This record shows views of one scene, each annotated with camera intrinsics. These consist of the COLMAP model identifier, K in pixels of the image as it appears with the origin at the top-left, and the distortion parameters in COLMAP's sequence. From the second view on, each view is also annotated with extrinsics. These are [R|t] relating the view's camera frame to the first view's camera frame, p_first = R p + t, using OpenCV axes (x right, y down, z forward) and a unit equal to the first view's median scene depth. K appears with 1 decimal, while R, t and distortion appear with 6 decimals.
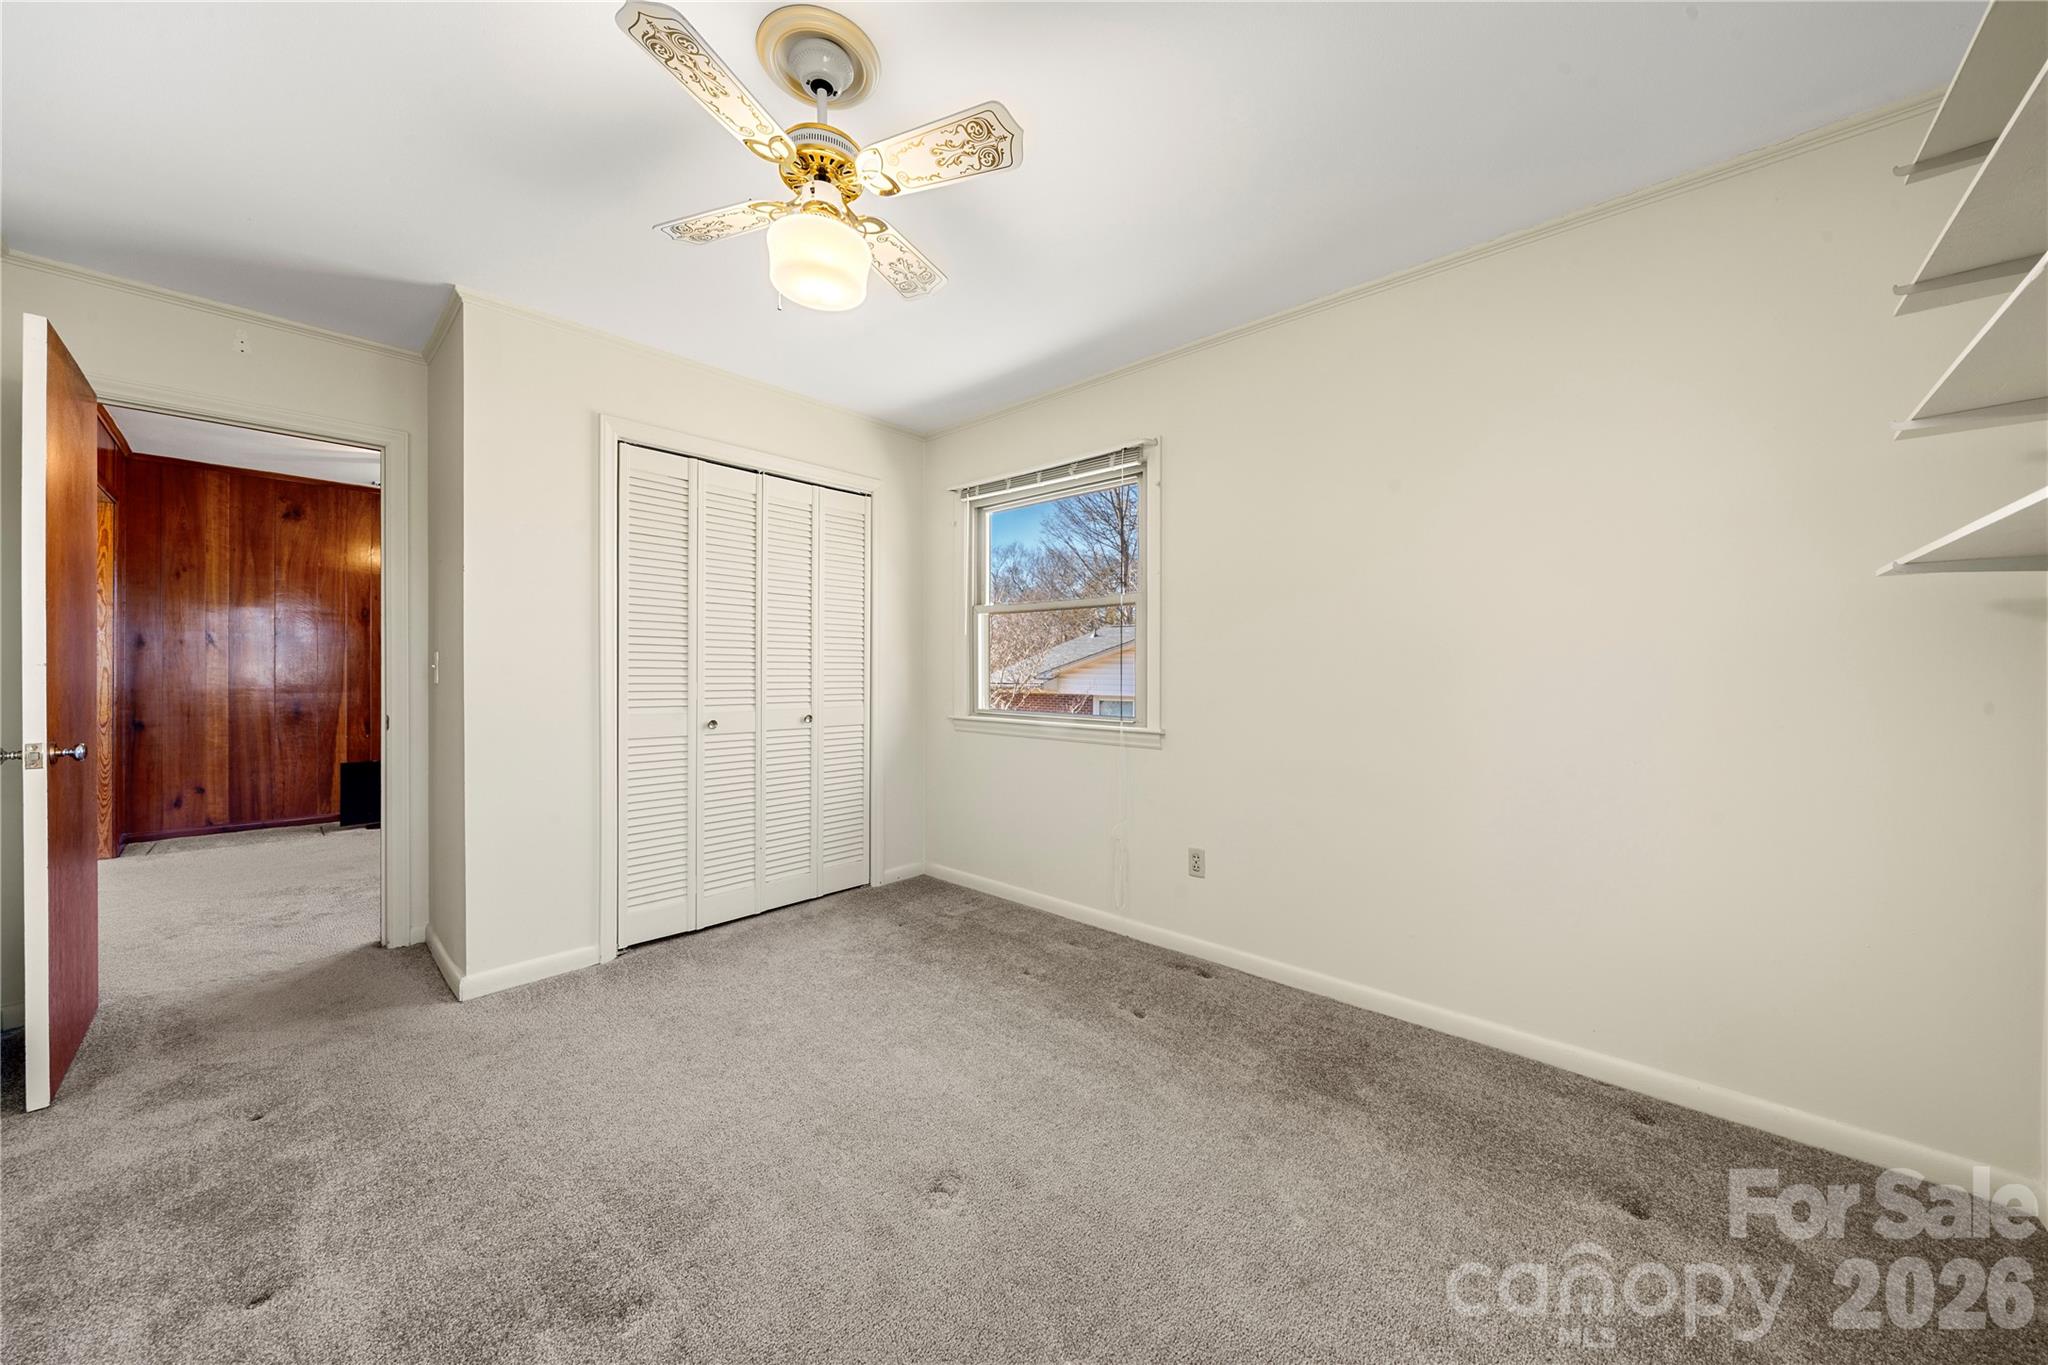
lens RADIAL K [[712.3, 0, 1030.2], [0, 712.3, 671.1], [0, 0, 1]] dist [-0.008450, 0.000938]
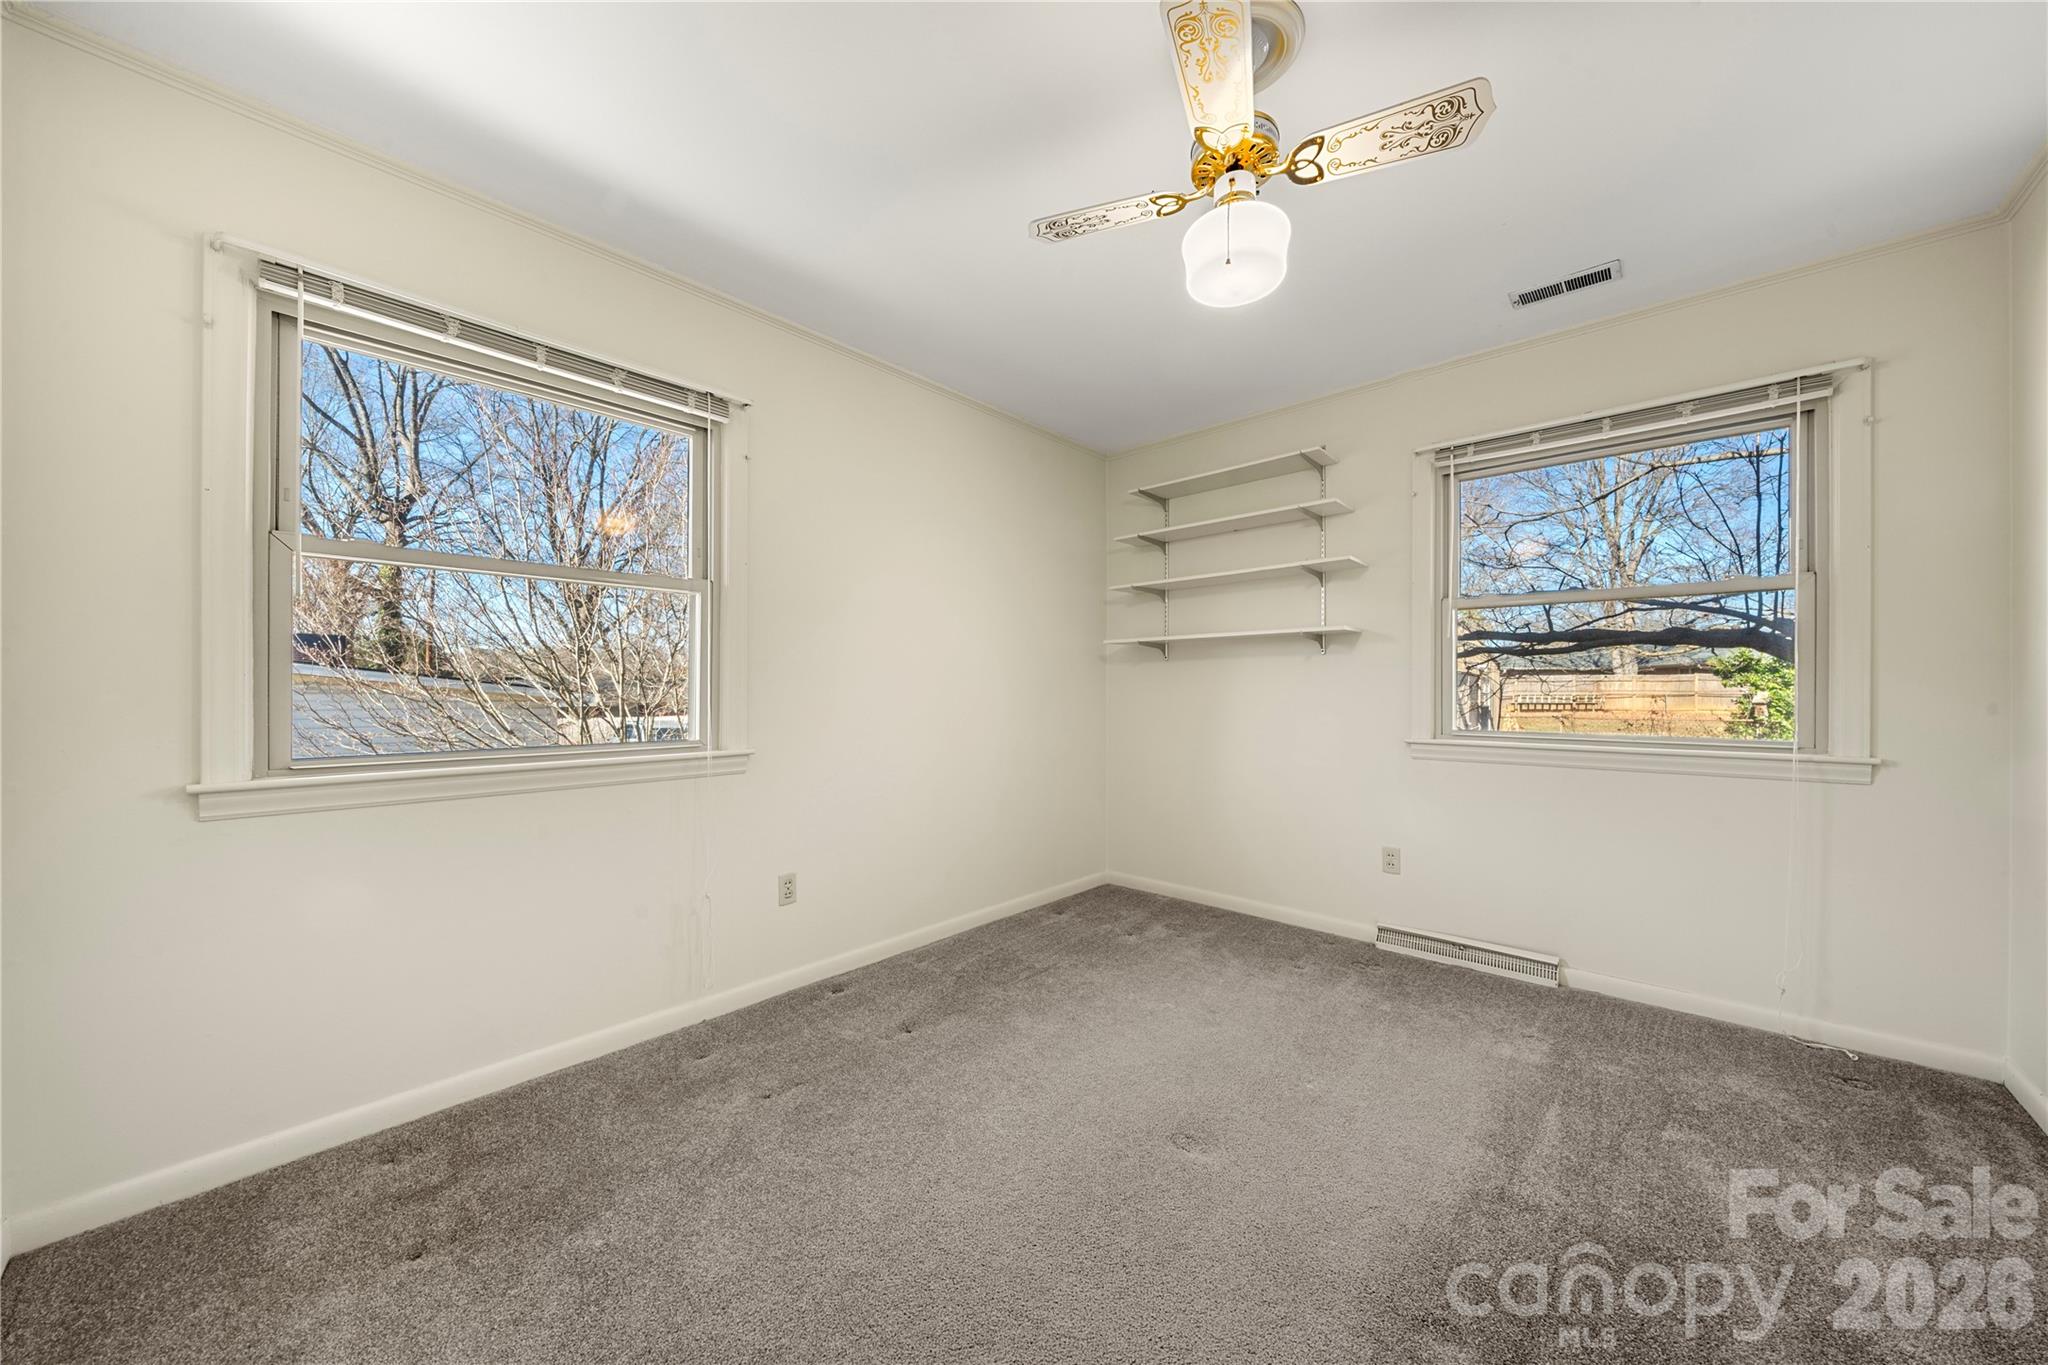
lens RADIAL K [[712.3, 0, 1027.3], [0, 712.3, 689.7], [0, 0, 1]] dist [-0.008450, 0.000938]
pose [[-0.006342, -0.012154, 0.999906, -0.713829], [-0.006637, 0.999905, 0.012112, -0.001775], [-0.999958, -0.006559, -0.006422, 0.728325]]
